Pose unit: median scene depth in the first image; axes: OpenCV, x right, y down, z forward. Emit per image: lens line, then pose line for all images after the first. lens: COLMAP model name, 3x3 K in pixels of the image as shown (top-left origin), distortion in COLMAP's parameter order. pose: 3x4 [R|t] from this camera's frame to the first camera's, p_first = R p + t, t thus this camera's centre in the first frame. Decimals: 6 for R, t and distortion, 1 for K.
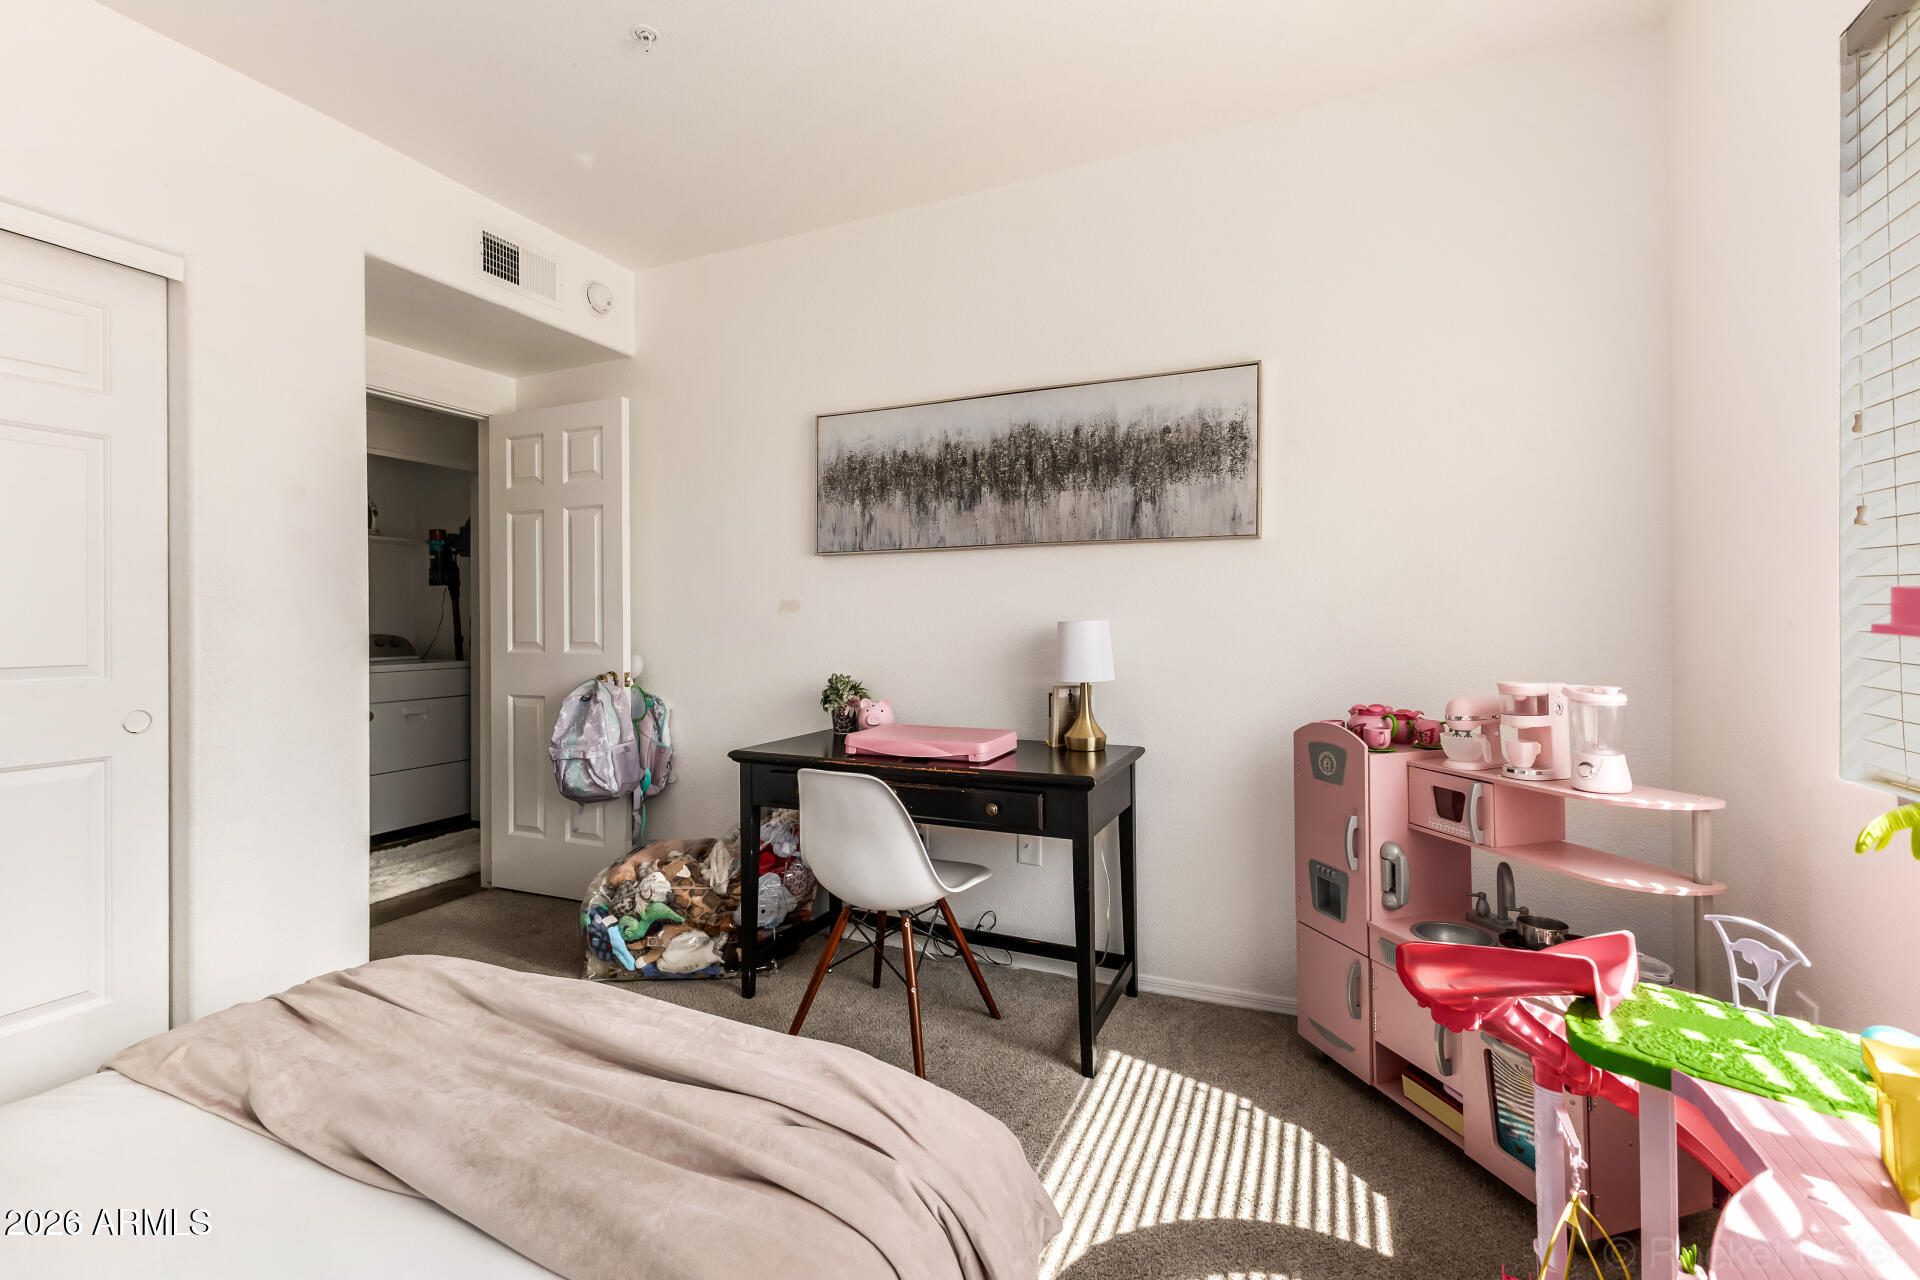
lens RADIAL K [[831.6, 0, 965.6], [0, 831.6, 622.3], [0, 0, 1]] dist [-0.000676, -0.000509]
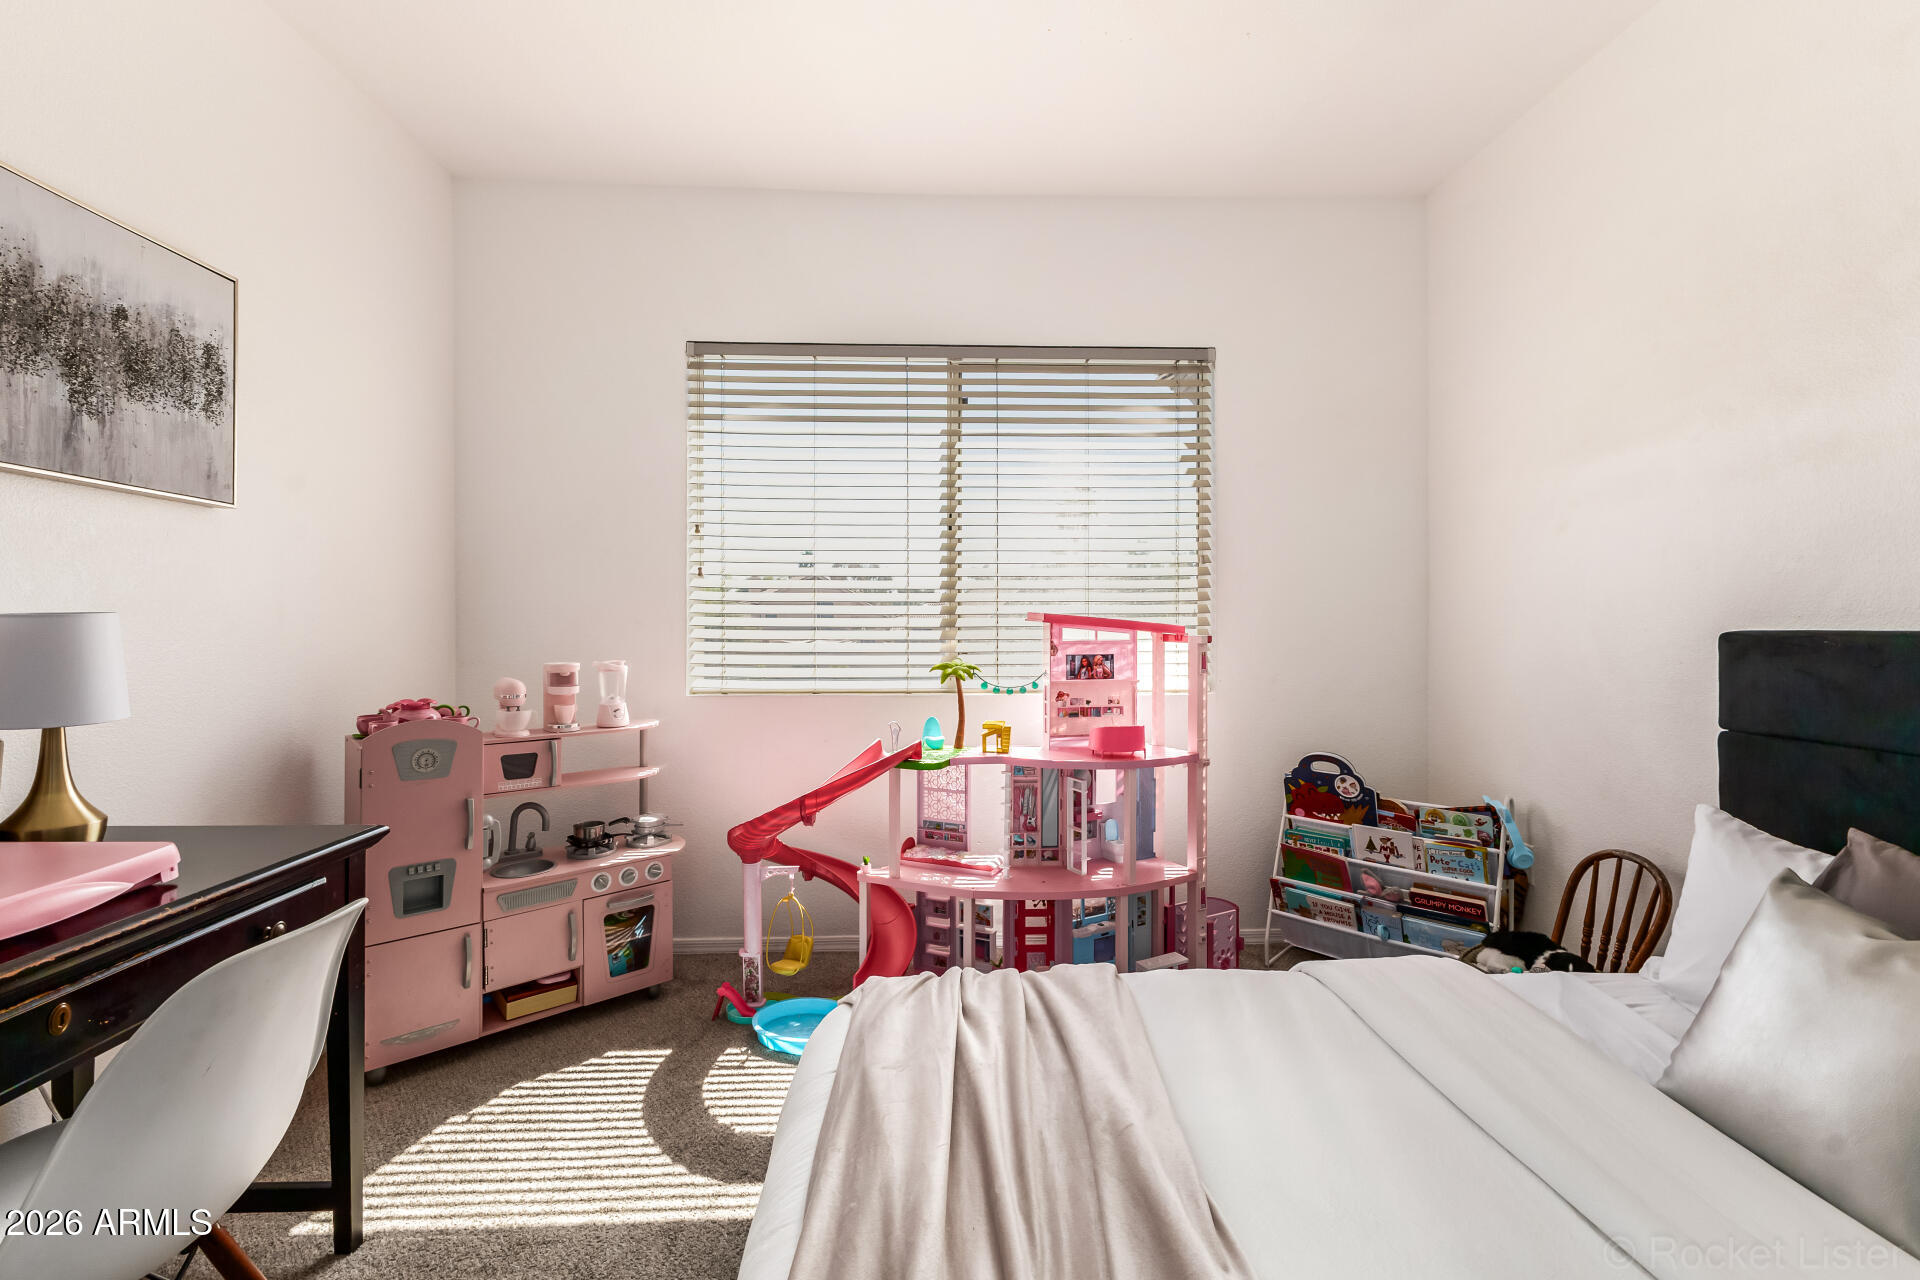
lens RADIAL K [[831.6, 0, 965.6], [0, 831.6, 622.3], [0, 0, 1]] dist [-0.000676, -0.000509]
pose [[-0.449618, 0.003778, 0.893213, -0.628871], [-0.000755, 0.999989, -0.004610, 0.007307], [-0.893221, -0.002747, -0.449610, 0.727752]]
